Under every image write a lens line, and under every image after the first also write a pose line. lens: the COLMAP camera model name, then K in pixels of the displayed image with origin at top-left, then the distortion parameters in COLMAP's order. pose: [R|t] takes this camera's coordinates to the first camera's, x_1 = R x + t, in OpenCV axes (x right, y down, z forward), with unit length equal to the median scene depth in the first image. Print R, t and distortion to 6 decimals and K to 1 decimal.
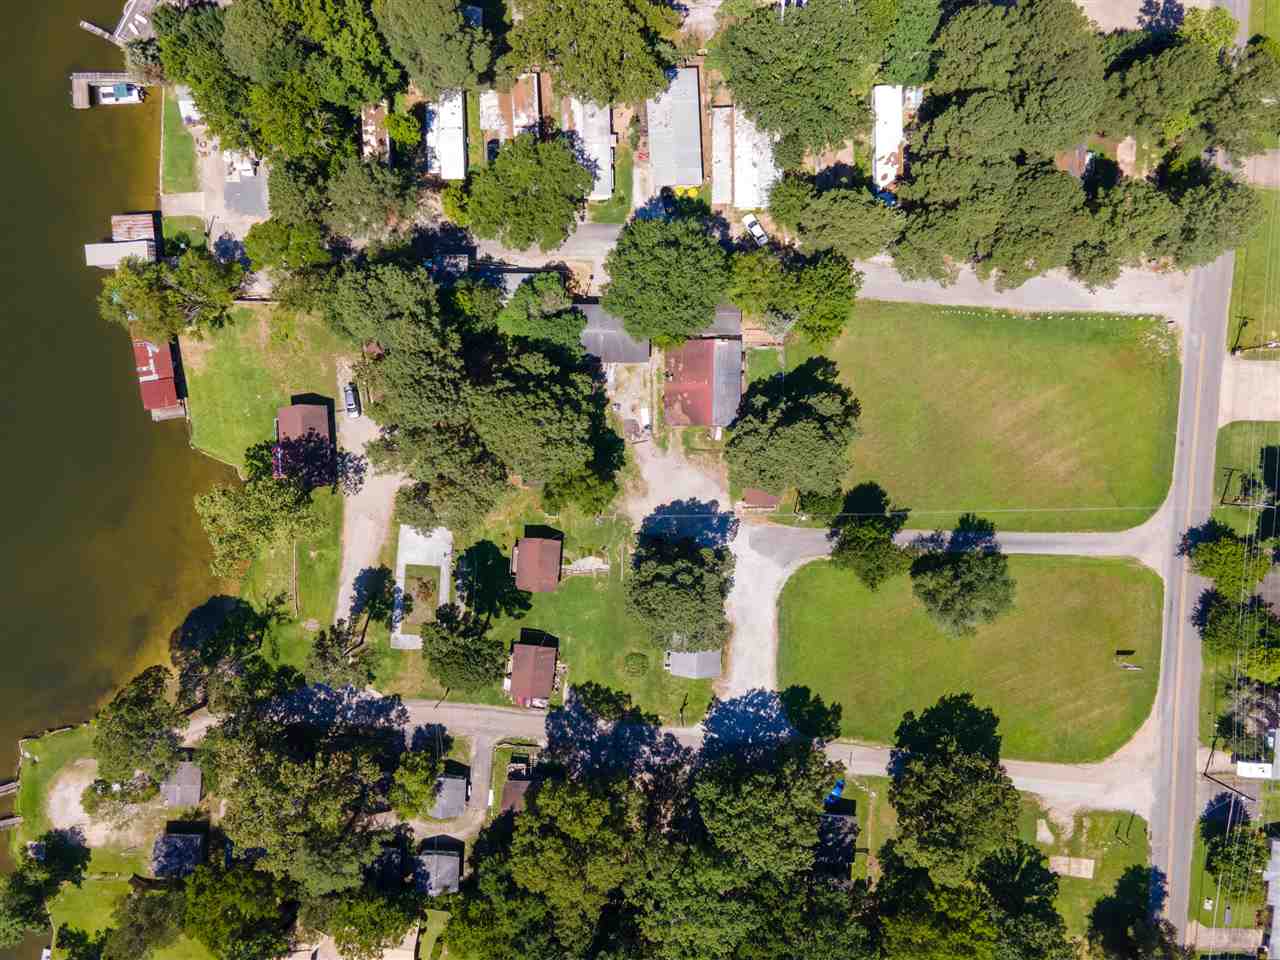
lens RADIAL K [[891.2, 0, 650.5], [0, 891.2, 477.1], [0, 0, 1]] dist [0.042008, 0.010635]
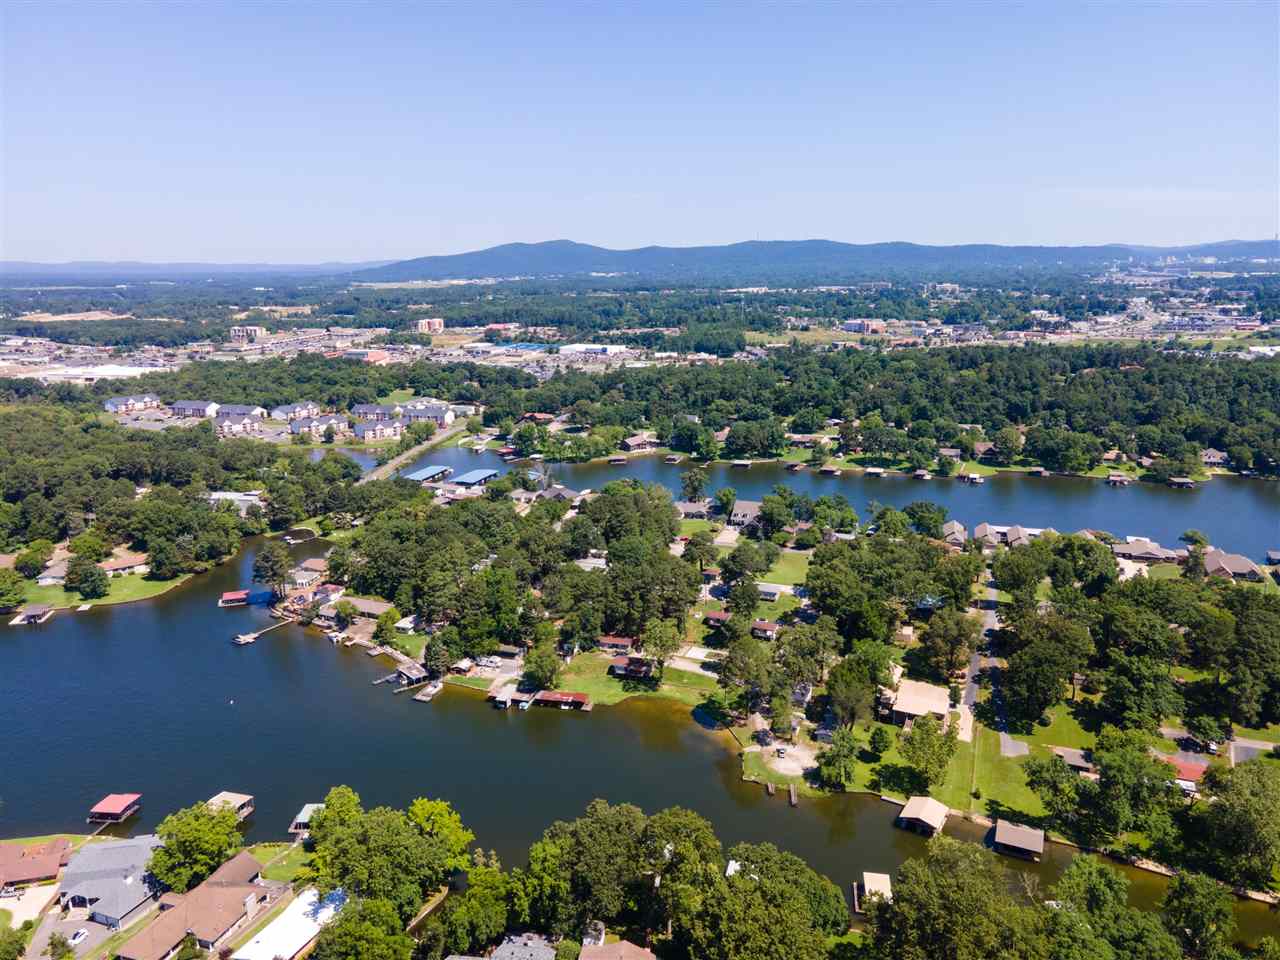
lens RADIAL K [[931.2, 0, 634.2], [0, 931.2, 484.5], [0, 0, 1]] dist [0.032901, 0.021062]
pose [[0.347315, -0.218009, 0.912055, -2.217095], [0.937206, 0.047615, -0.345511, 0.676602], [0.031897, 0.974785, 0.220857, 0.134076]]
